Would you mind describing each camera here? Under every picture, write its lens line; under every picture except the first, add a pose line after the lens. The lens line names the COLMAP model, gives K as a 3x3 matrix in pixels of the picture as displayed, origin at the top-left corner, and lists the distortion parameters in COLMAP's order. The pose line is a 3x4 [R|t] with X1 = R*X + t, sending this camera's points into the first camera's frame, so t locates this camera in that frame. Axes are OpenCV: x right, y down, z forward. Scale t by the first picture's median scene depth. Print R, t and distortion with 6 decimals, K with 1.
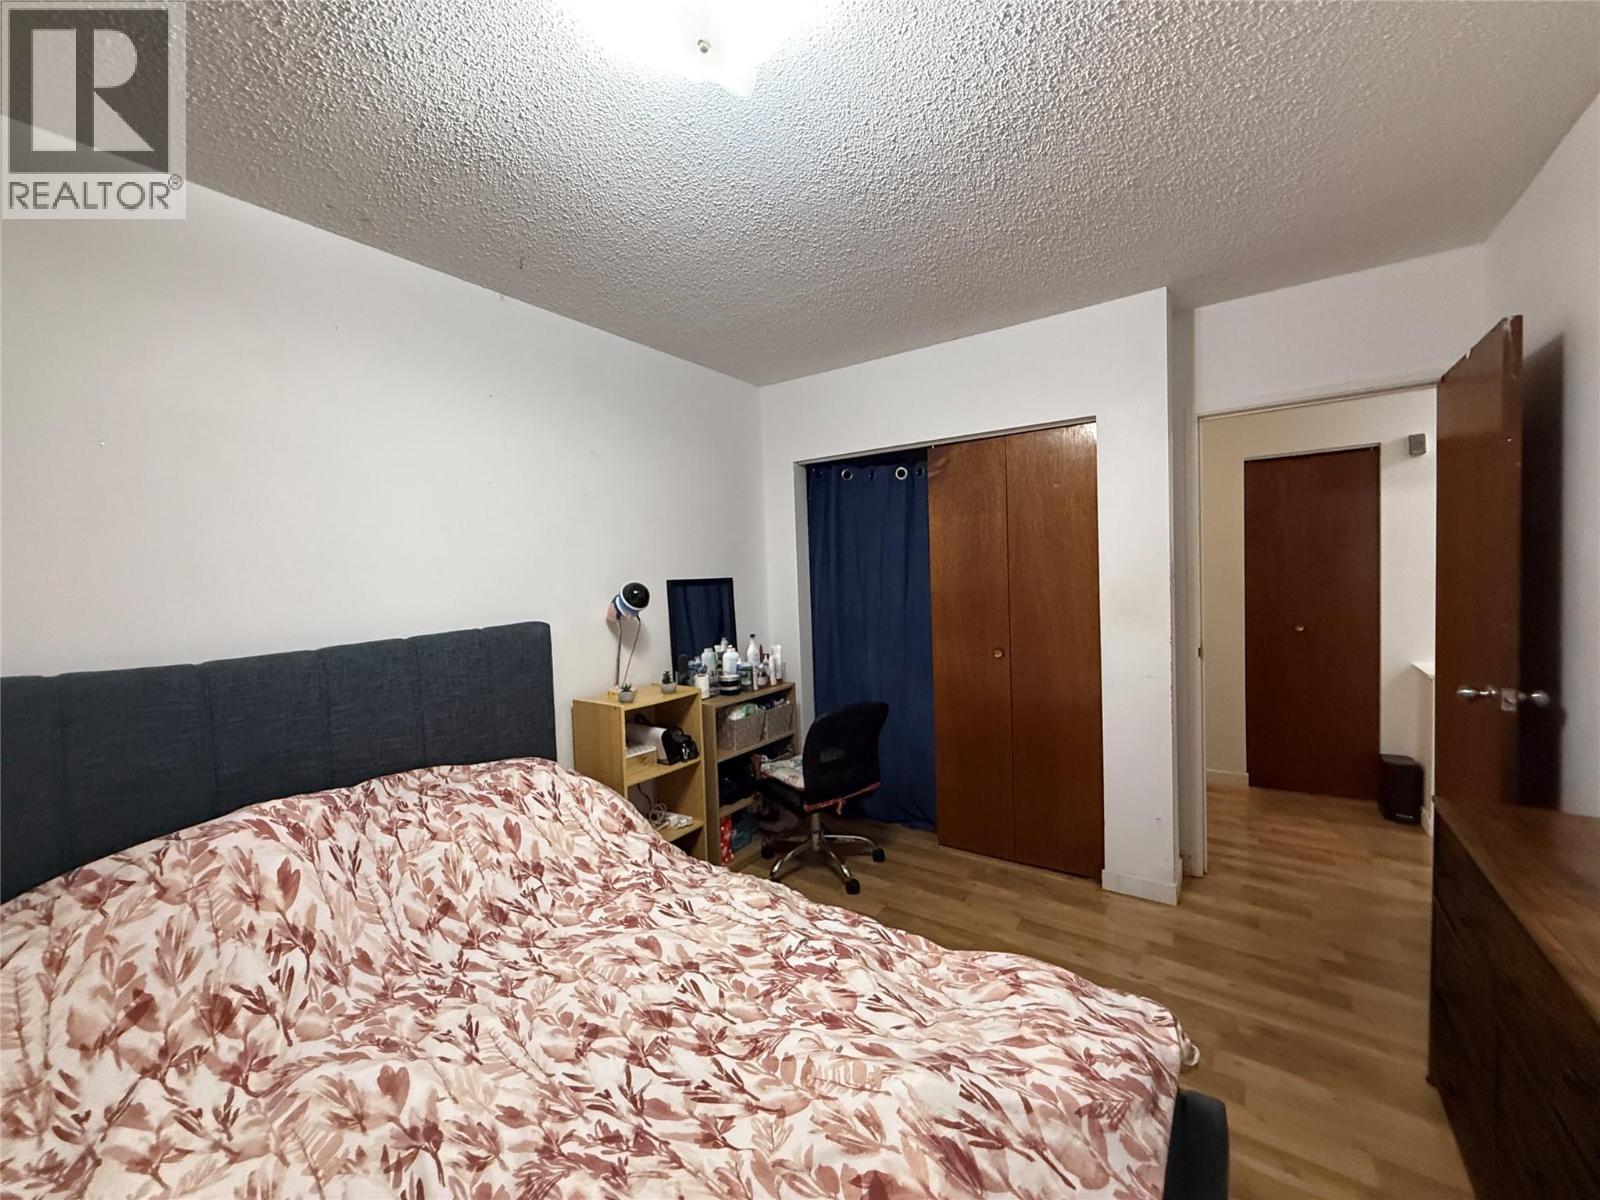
lens RADIAL K [[637.3, 0, 795.6], [0, 637.3, 600.0], [0, 0, 1]] dist [-0.000836, -0.000226]
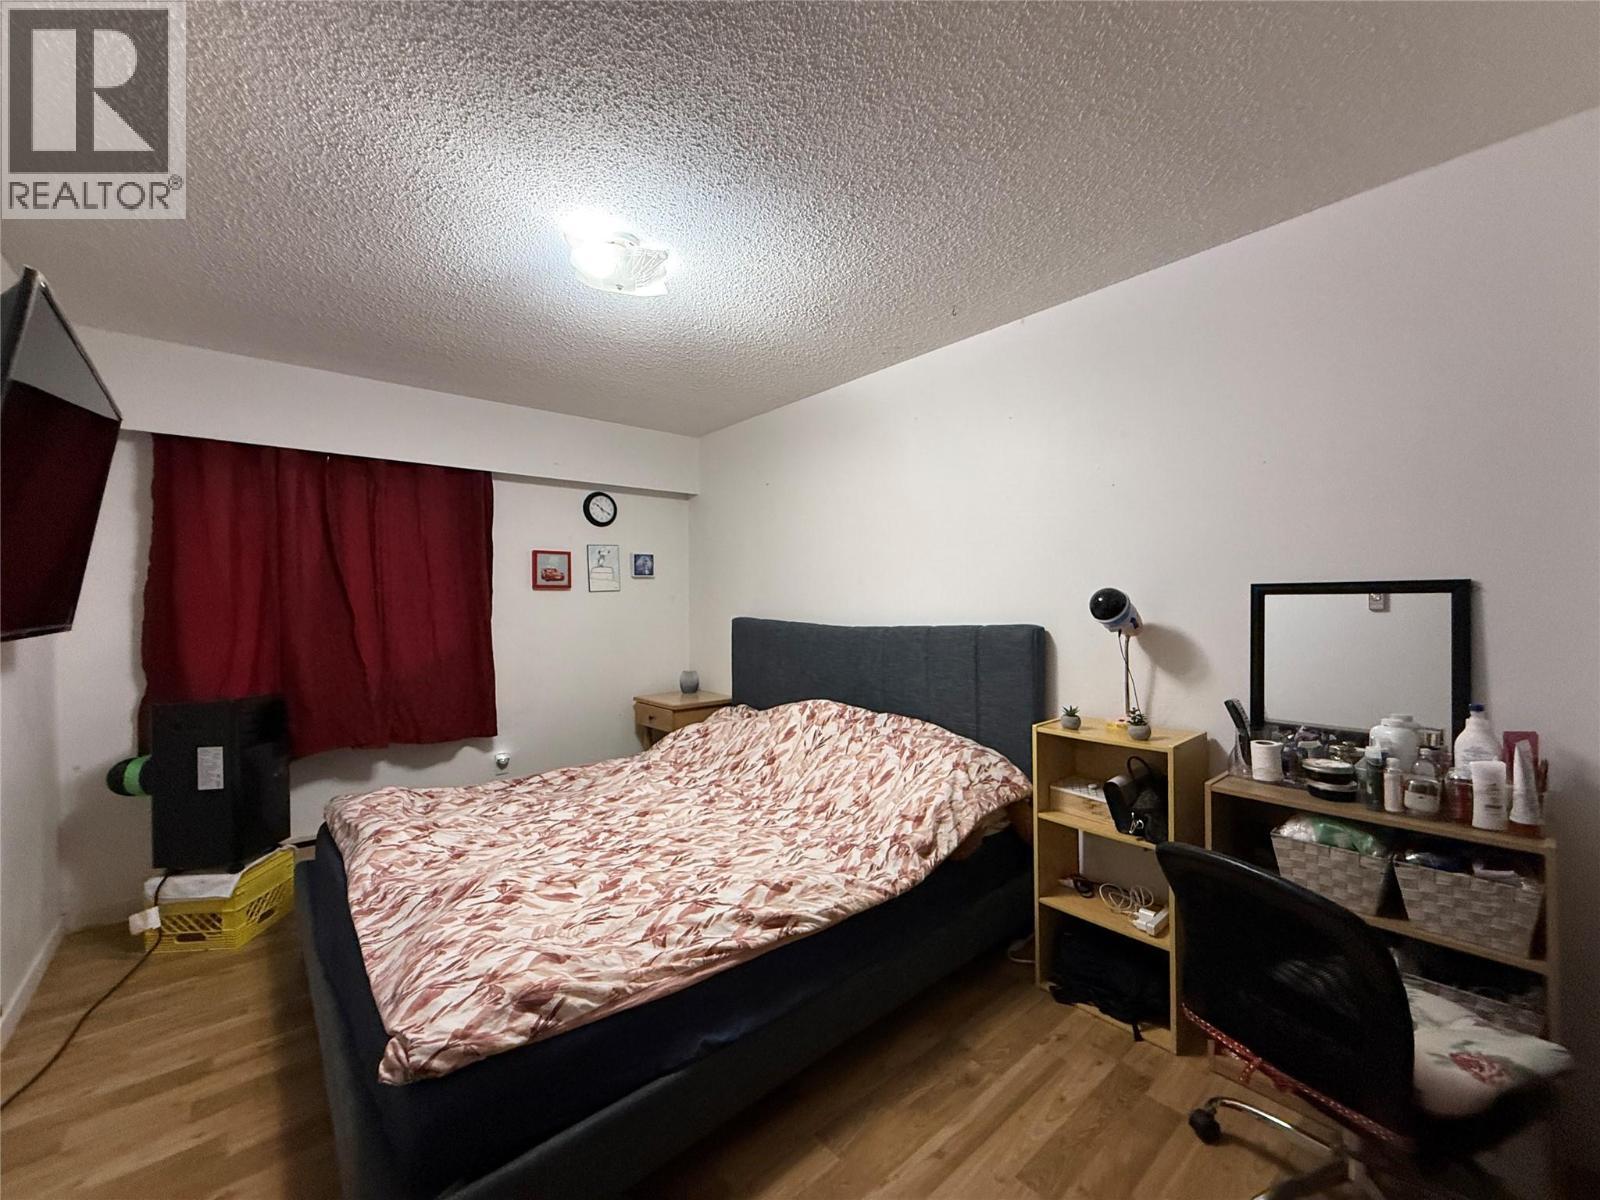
lens RADIAL K [[637.3, 0, 795.6], [0, 637.3, 600.0], [0, 0, 1]] dist [-0.000836, -0.000226]
pose [[-0.244202, 0.034706, -0.969103, 1.068913], [-0.021477, 0.998921, 0.041186, -0.063283], [0.969487, 0.030871, -0.243193, 1.398162]]
